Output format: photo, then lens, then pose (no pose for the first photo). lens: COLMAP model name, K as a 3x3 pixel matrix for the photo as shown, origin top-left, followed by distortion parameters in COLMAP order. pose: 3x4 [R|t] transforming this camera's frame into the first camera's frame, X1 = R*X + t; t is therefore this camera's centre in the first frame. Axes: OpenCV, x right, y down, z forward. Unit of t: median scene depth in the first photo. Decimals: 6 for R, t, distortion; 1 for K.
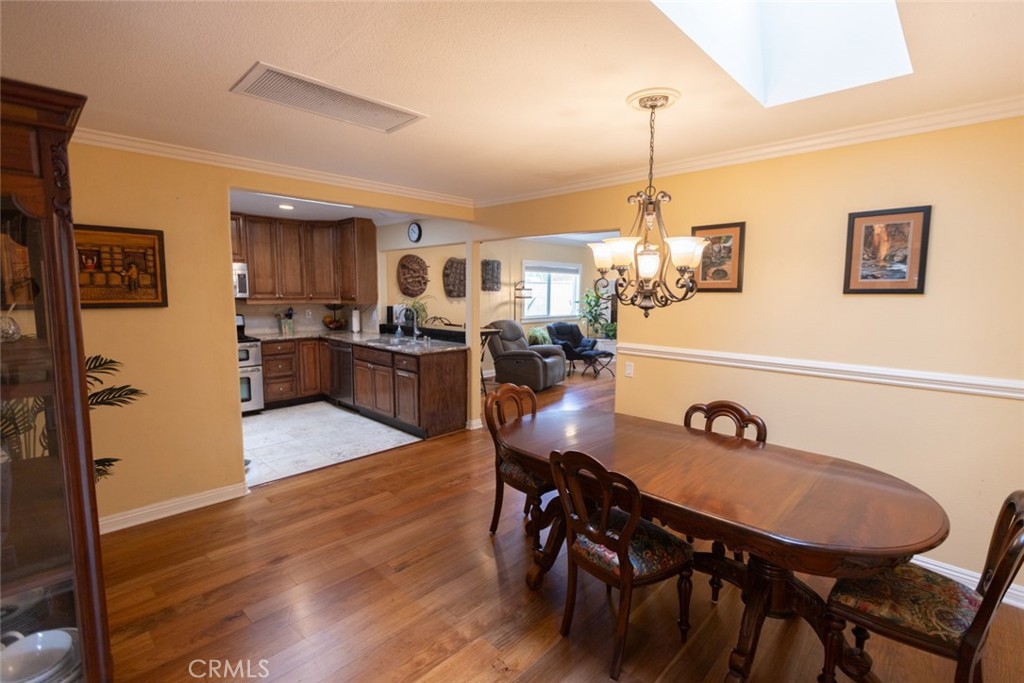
lens RADIAL K [[472.9, 0, 512.0], [0, 472.9, 341.5], [0, 0, 1]] dist [-0.000603, -0.000076]
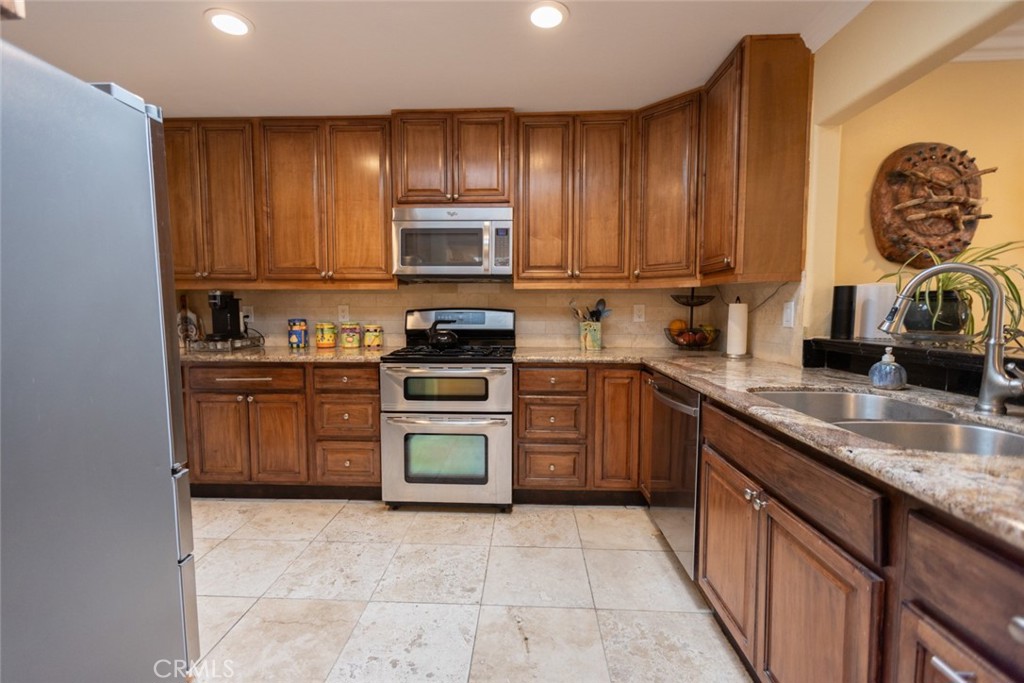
lens RADIAL K [[457.4, 0, 503.4], [0, 457.4, 338.5], [0, 0, 1]] dist [0.000600, 0.000023]
pose [[0.661471, 0.043167, -0.748727, -0.179186], [-0.078537, 0.996840, -0.011913, -0.016690], [0.745847, 0.066683, 0.662771, 0.628705]]
